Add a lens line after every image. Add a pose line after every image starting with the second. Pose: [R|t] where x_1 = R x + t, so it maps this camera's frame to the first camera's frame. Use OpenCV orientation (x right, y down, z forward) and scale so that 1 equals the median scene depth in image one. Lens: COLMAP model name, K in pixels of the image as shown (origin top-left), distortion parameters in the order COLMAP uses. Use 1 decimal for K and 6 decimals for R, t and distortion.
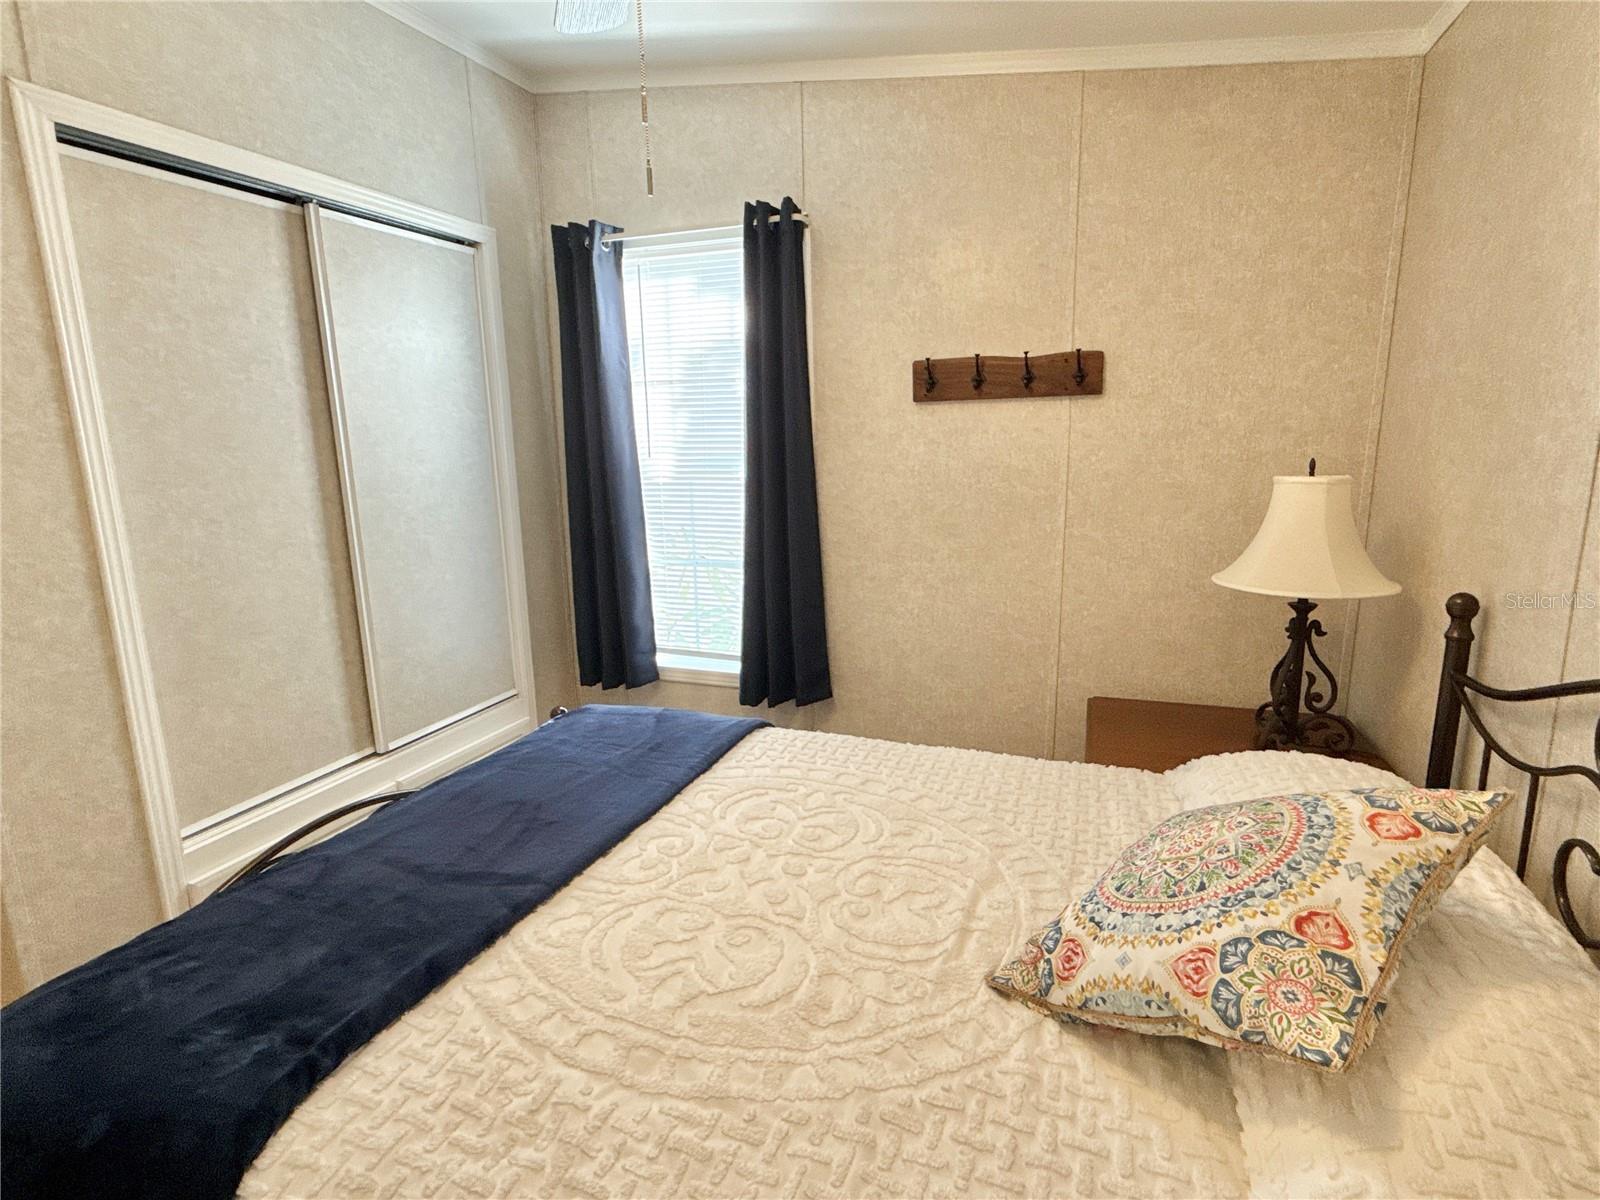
lens RADIAL K [[829.2, 0, 801.0], [0, 829.2, 601.1], [0, 0, 1]] dist [-0.003624, -0.000540]
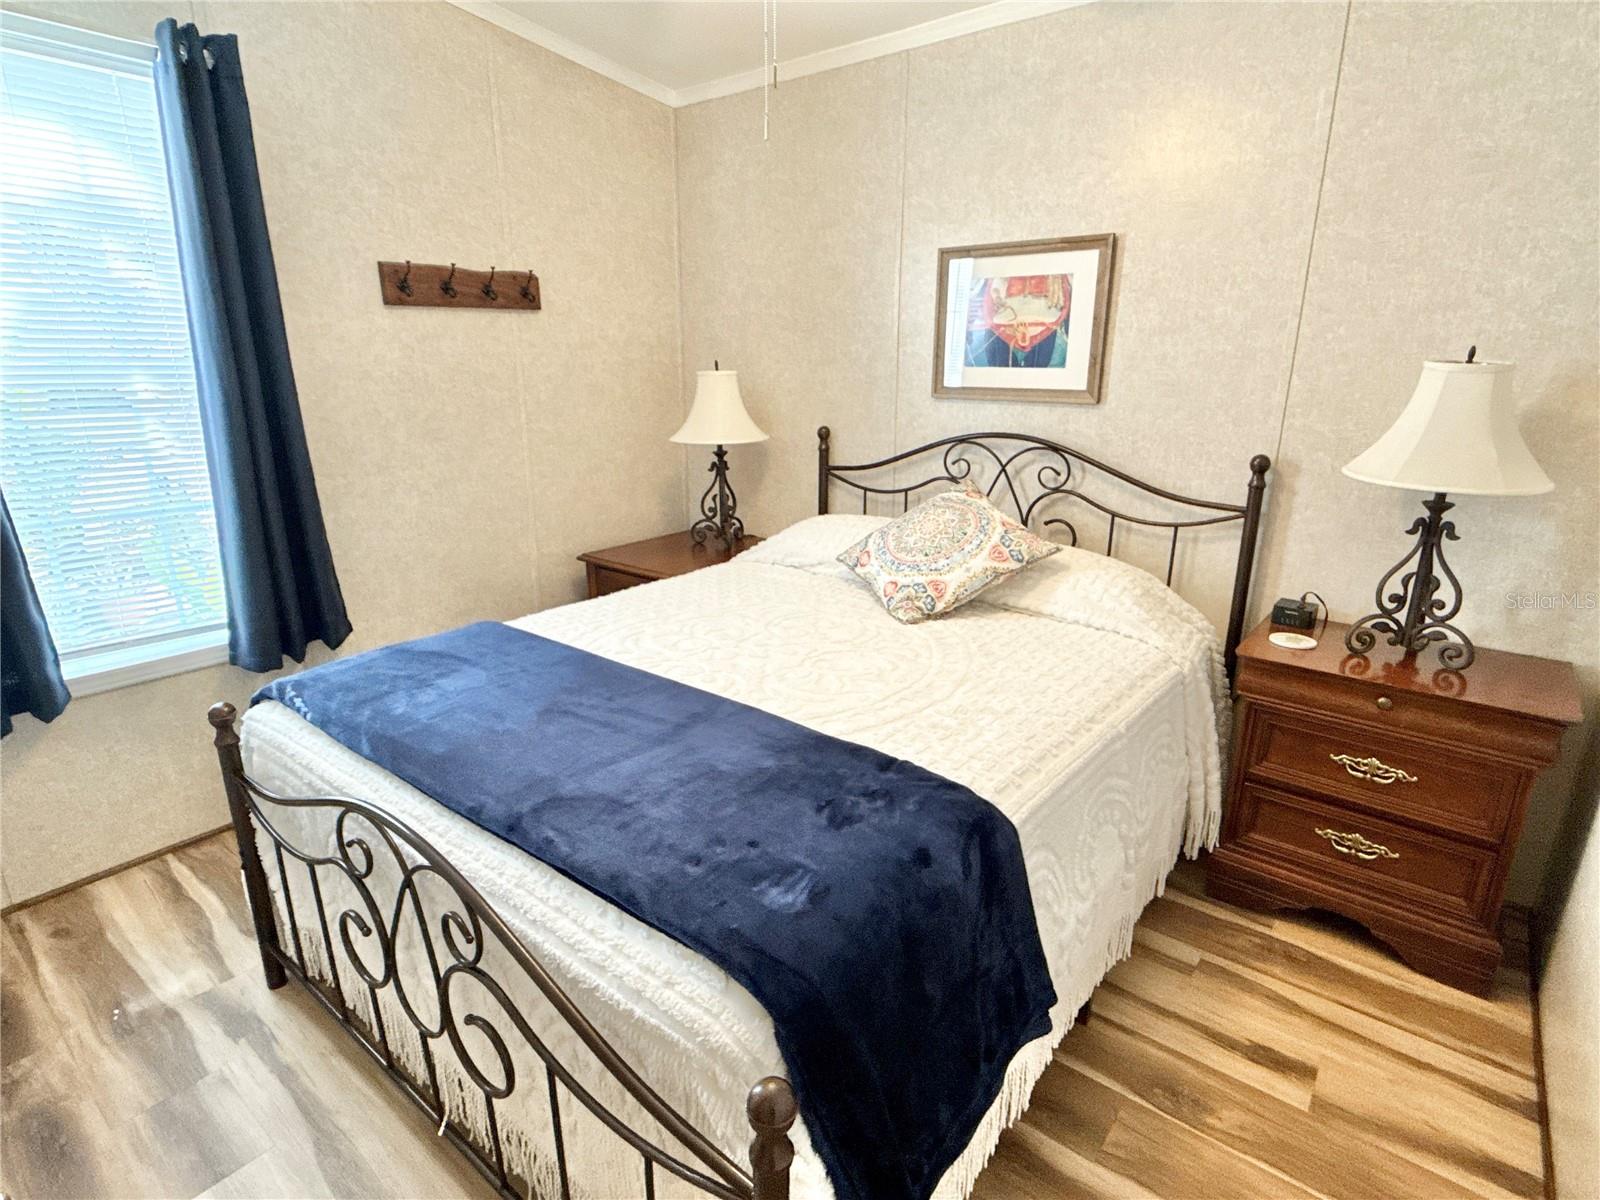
lens RADIAL K [[829.2, 0, 798.2], [0, 829.2, 602.1], [0, 0, 1]] dist [-0.003624, -0.000540]
pose [[0.307962, -0.254093, 0.916840, -0.749499], [0.183974, 0.961392, 0.204644, -0.014166], [-0.933442, 0.105652, 0.342819, 0.263743]]
